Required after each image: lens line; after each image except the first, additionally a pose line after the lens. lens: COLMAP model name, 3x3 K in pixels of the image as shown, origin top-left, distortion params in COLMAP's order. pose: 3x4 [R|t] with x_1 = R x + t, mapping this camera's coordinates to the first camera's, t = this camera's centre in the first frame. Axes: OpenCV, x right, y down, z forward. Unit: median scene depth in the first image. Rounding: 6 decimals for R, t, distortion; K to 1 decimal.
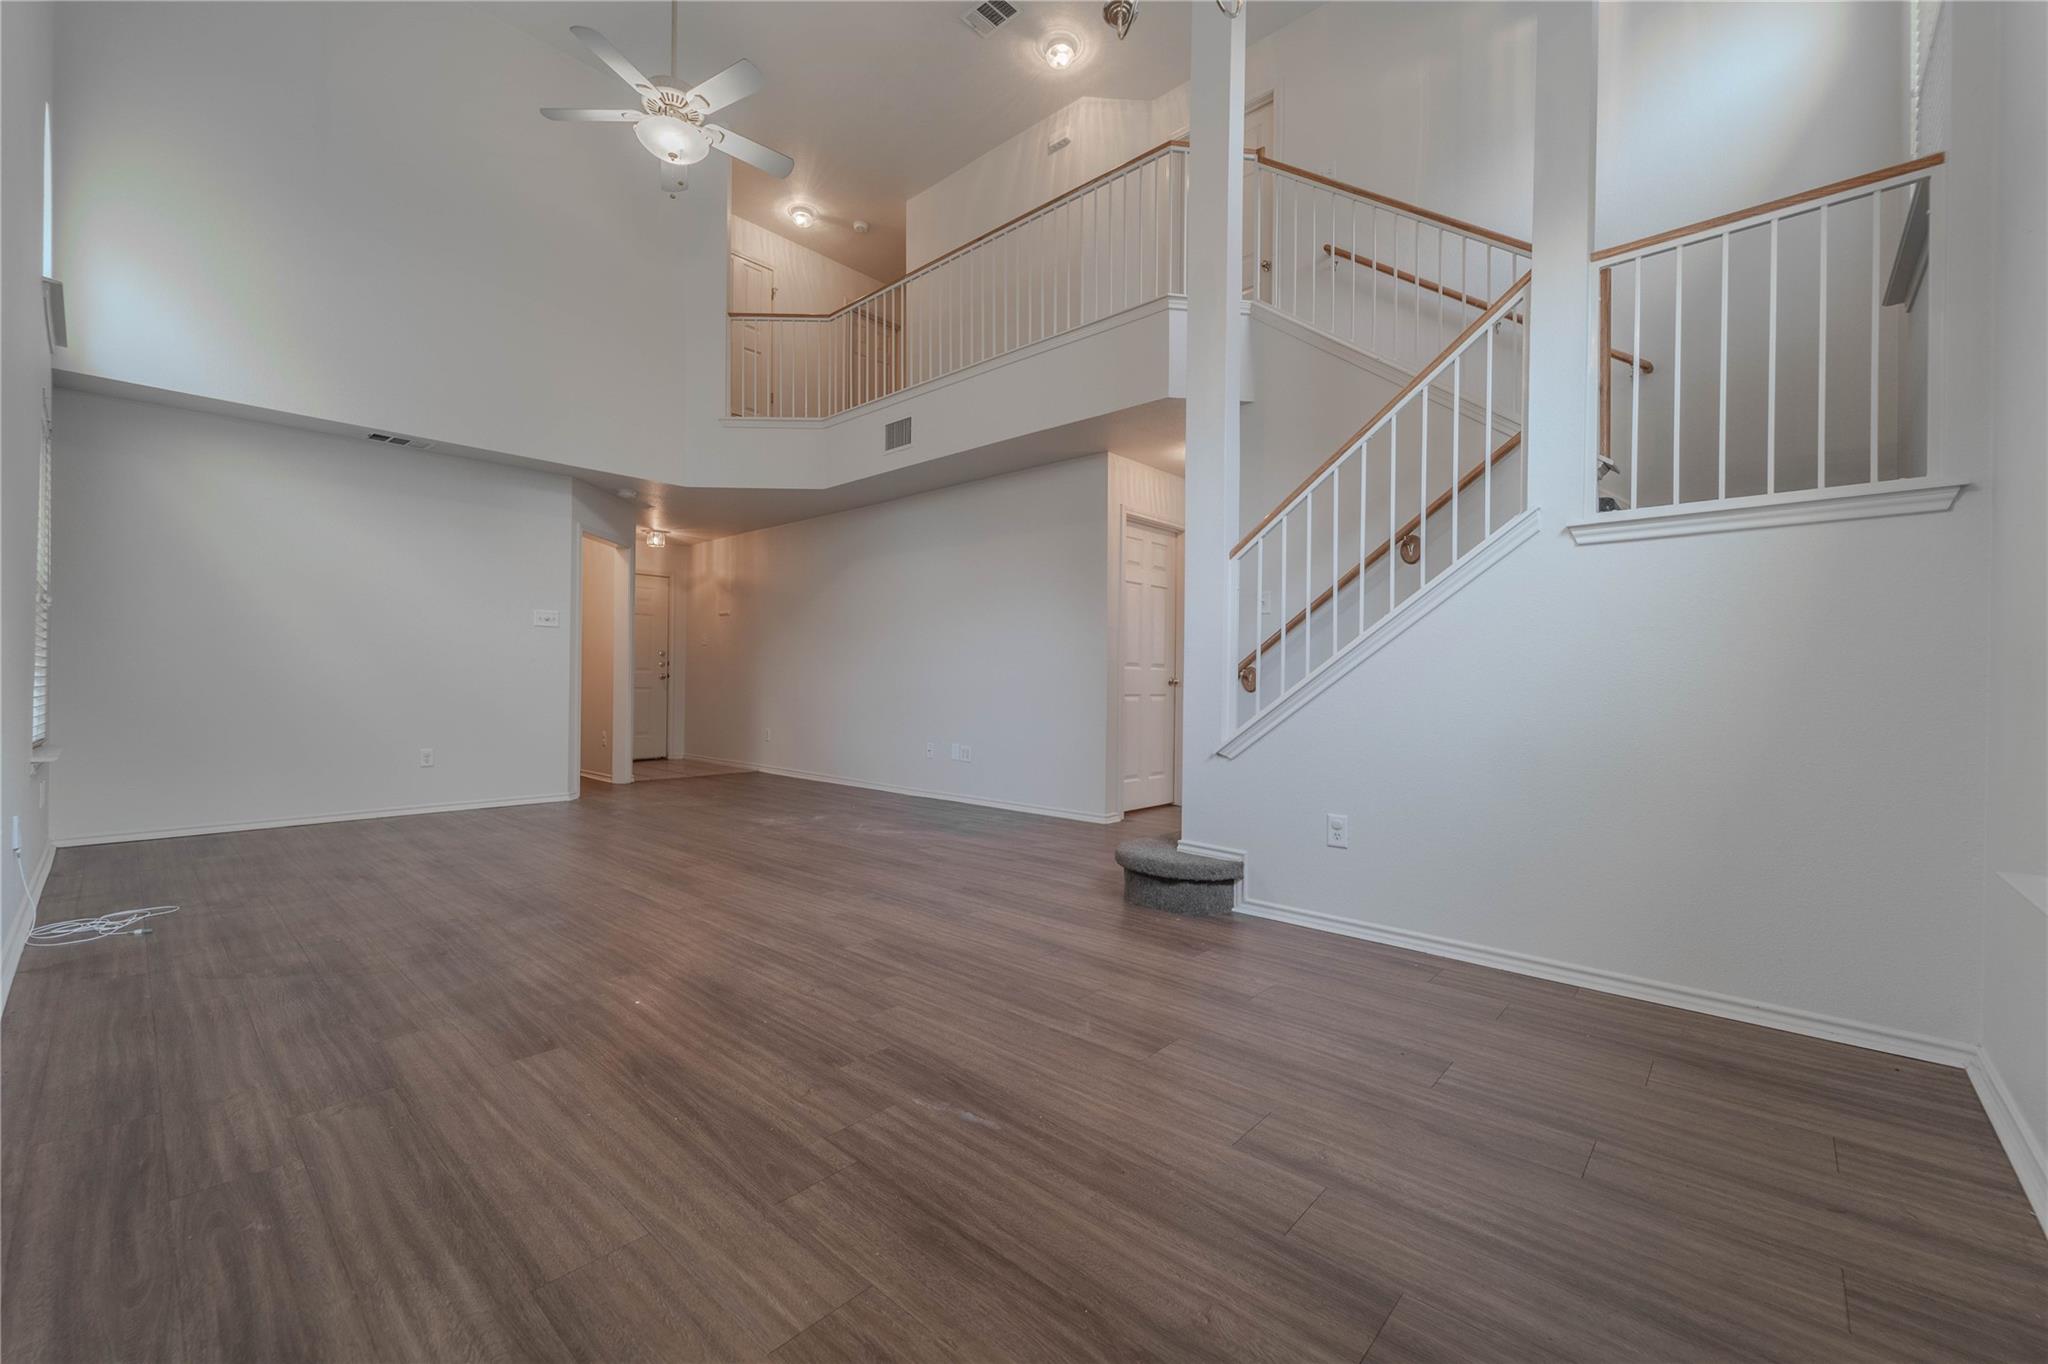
lens RADIAL K [[829.8, 0, 1020.8], [0, 829.8, 684.1], [0, 0, 1]] dist [0.004446, -0.000779]
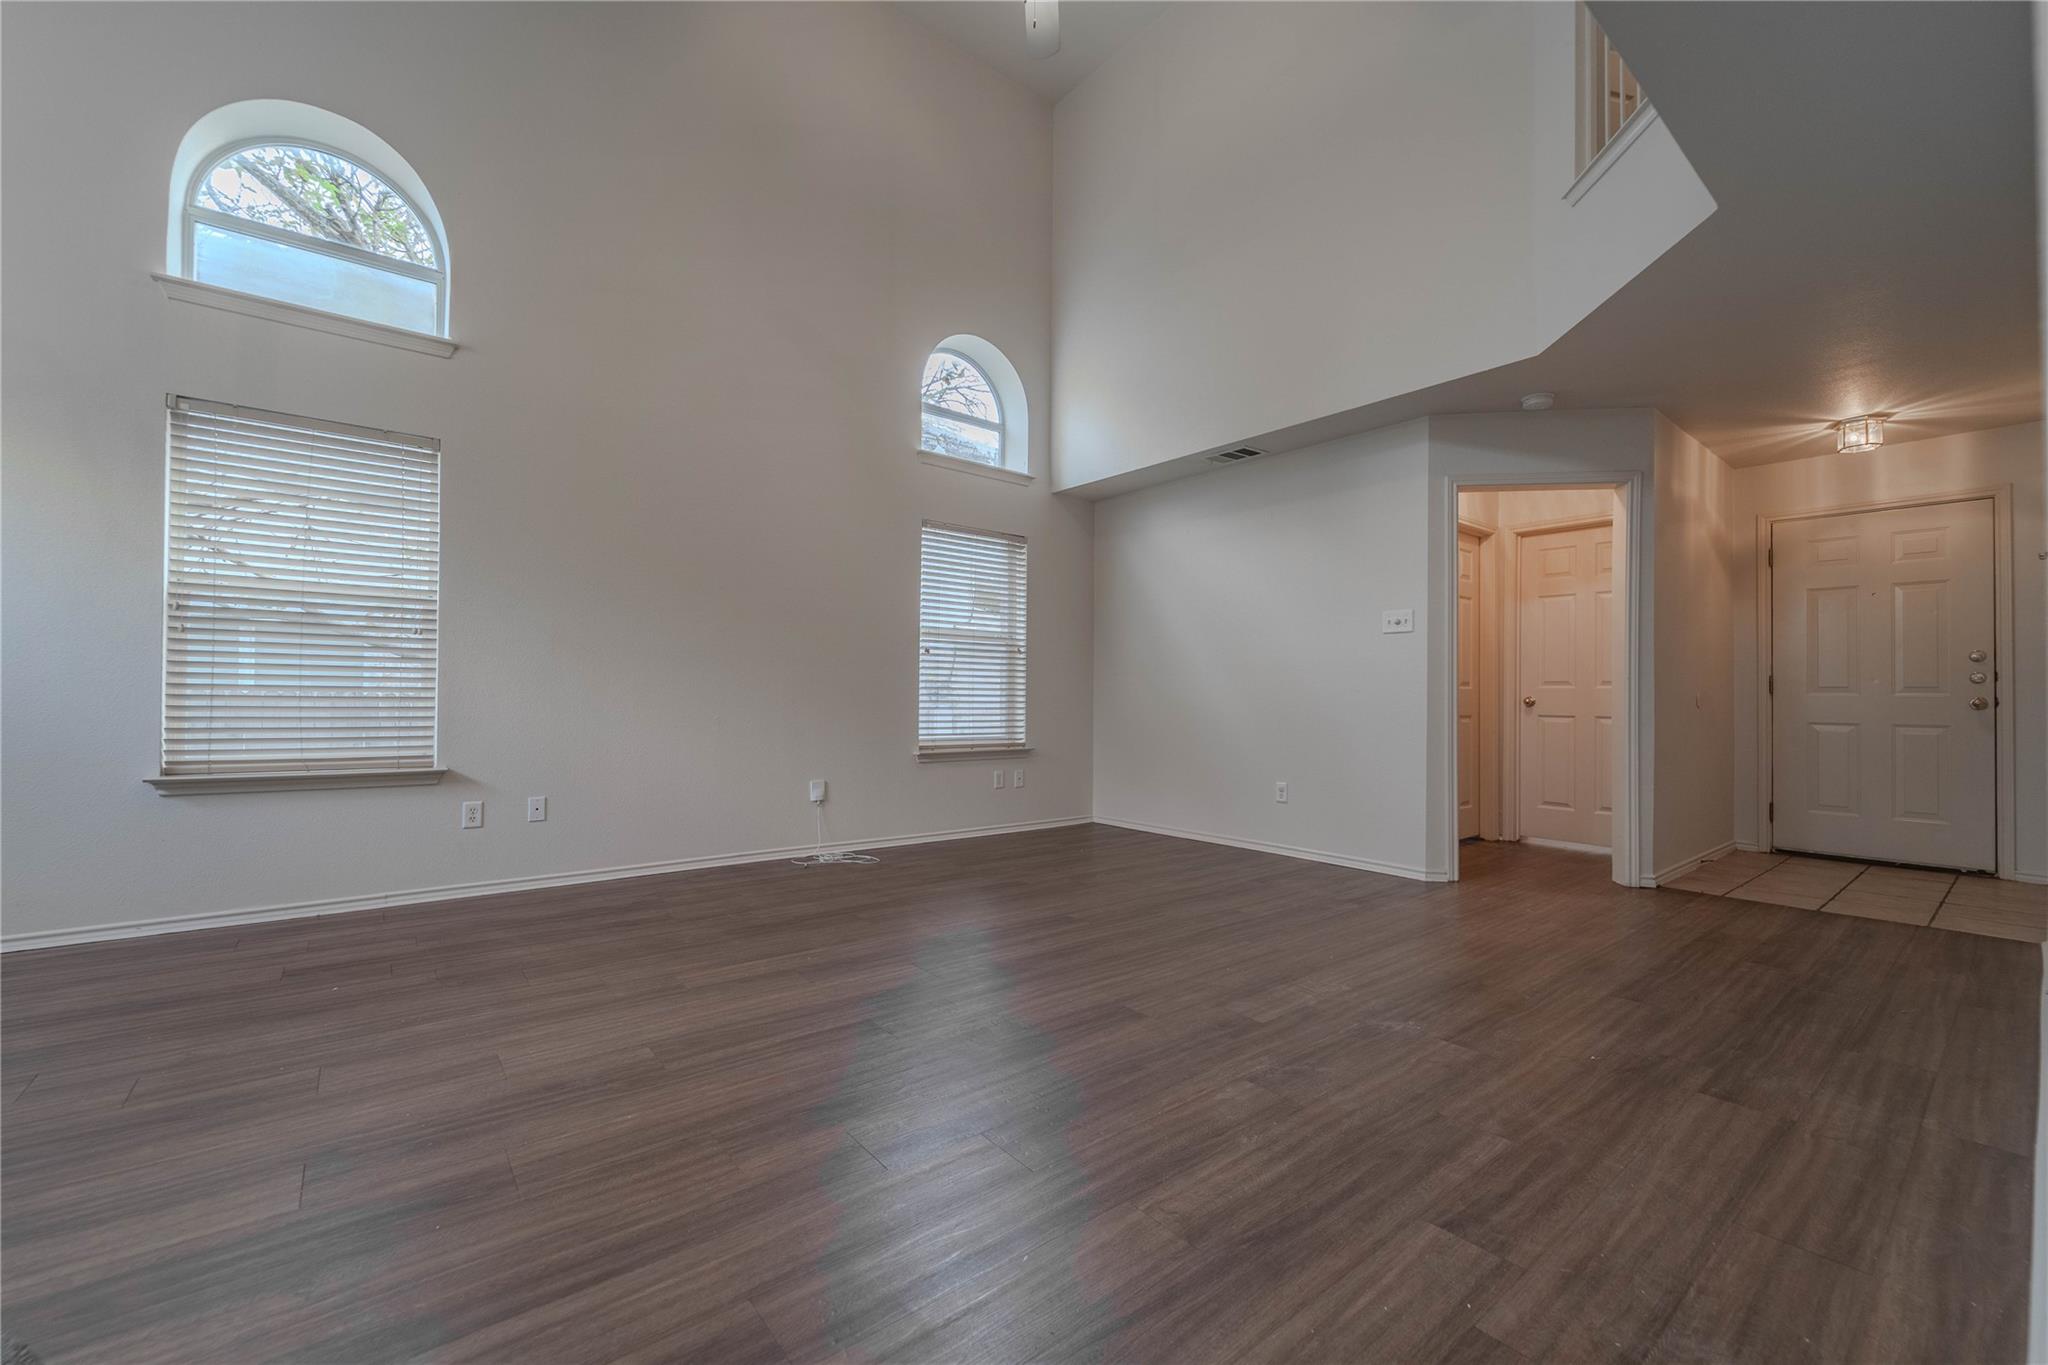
lens RADIAL K [[829.8, 0, 1025.5], [0, 829.8, 686.0], [0, 0, 1]] dist [0.004446, -0.000779]
pose [[-0.148094, -0.025205, -0.988652, 0.566257], [-0.013218, 0.999636, -0.023505, -0.004386], [0.988885, 0.009587, -0.148374, 2.321062]]
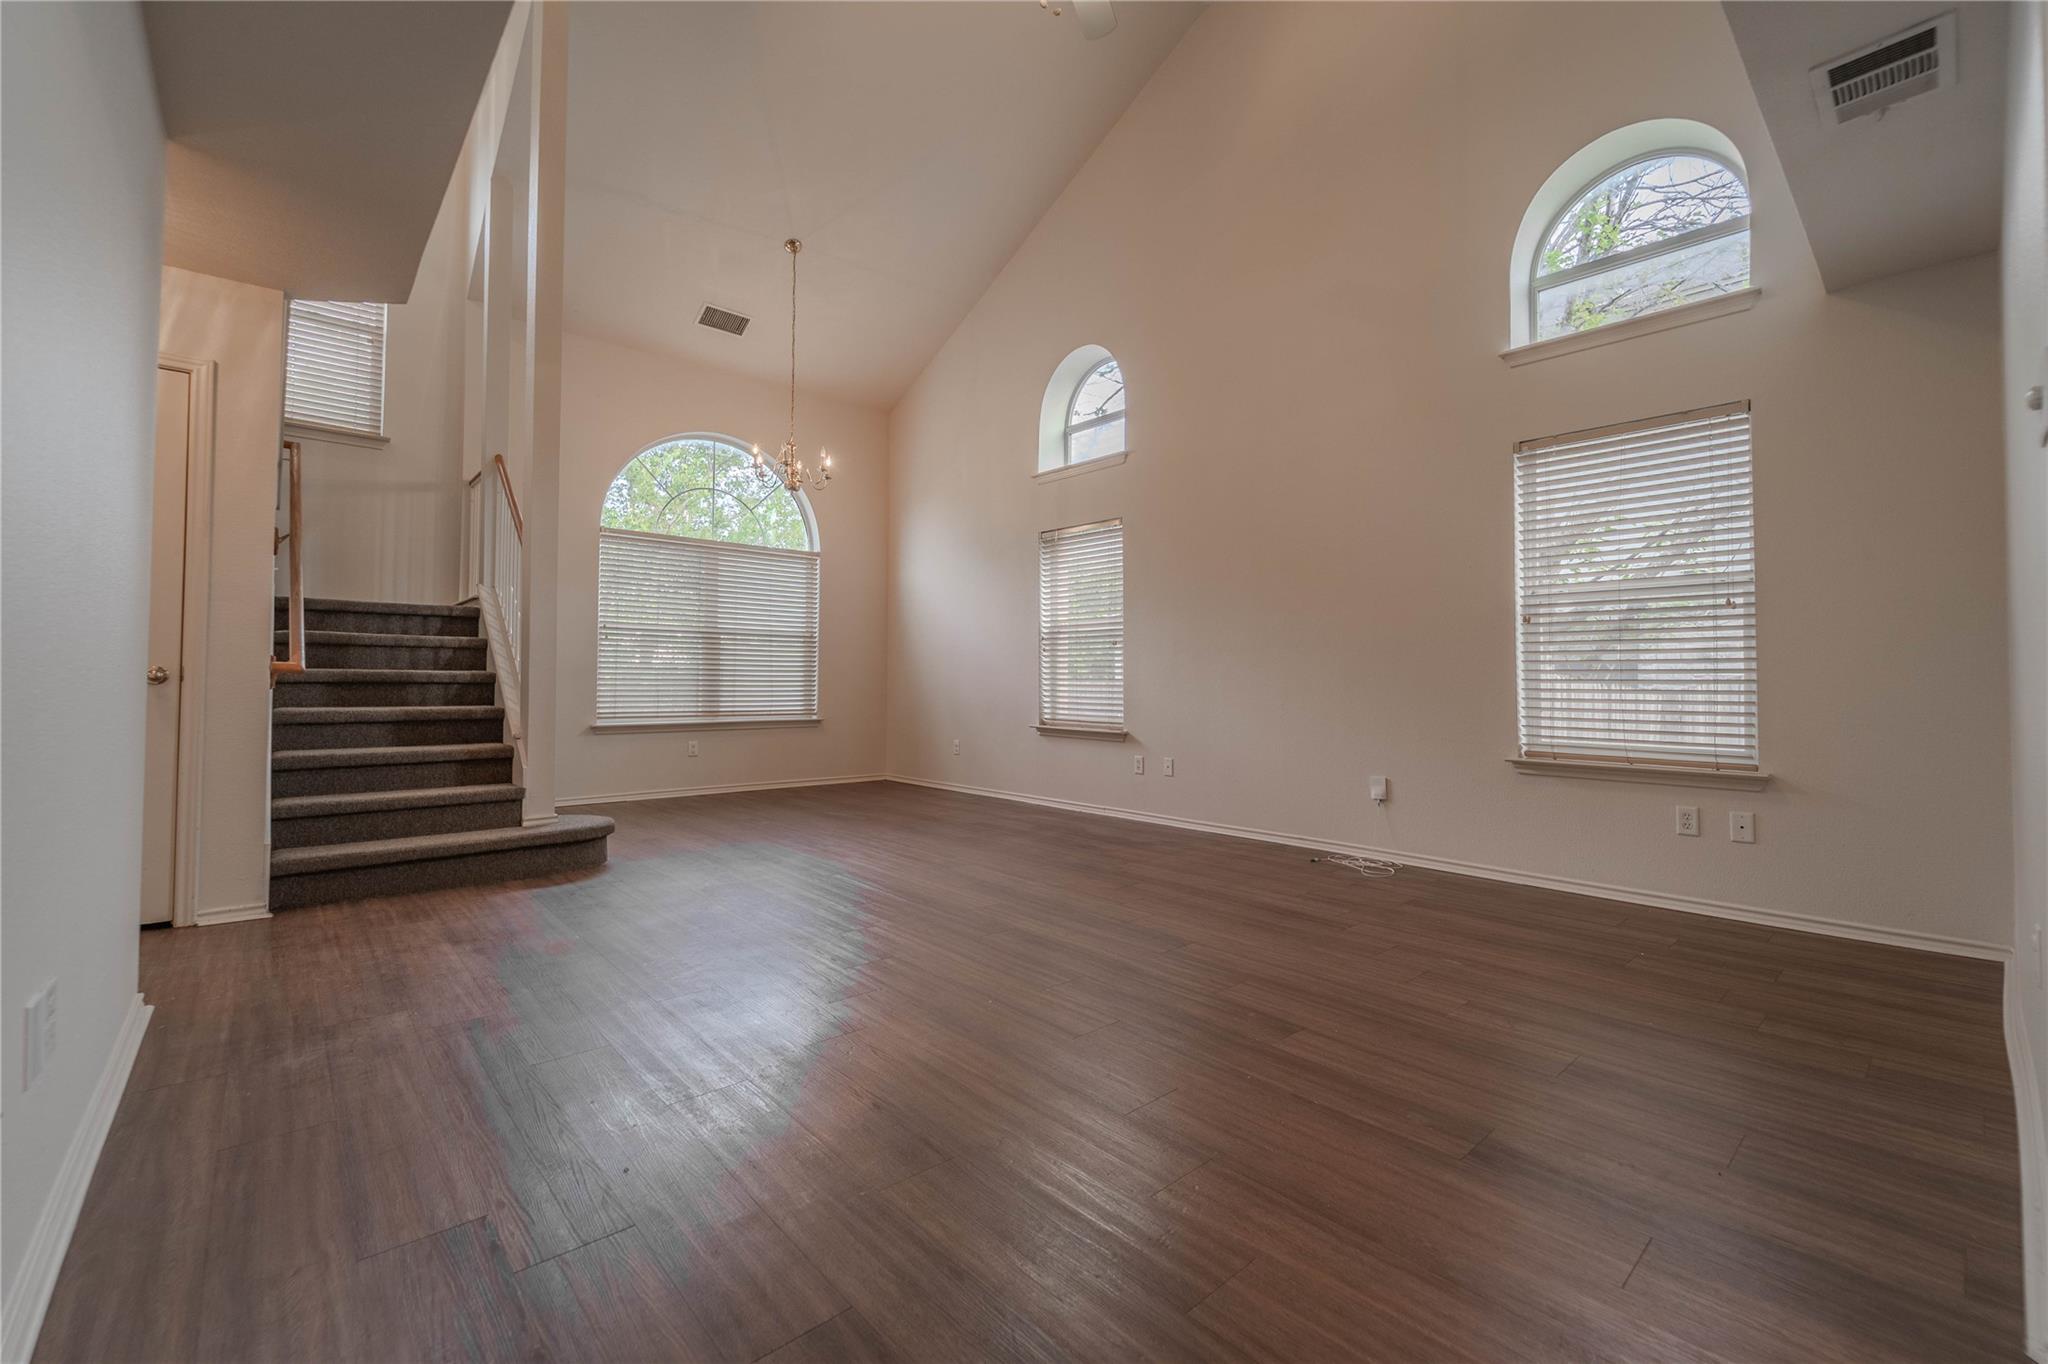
lens RADIAL K [[829.8, 0, 1040.8], [0, 829.8, 662.4], [0, 0, 1]] dist [0.004446, -0.000779]
pose [[-0.996738, -0.013024, 0.079645, -0.963421], [-0.014688, 0.999685, -0.020351, -0.020454], [-0.079355, -0.021455, -0.996616, 3.569543]]
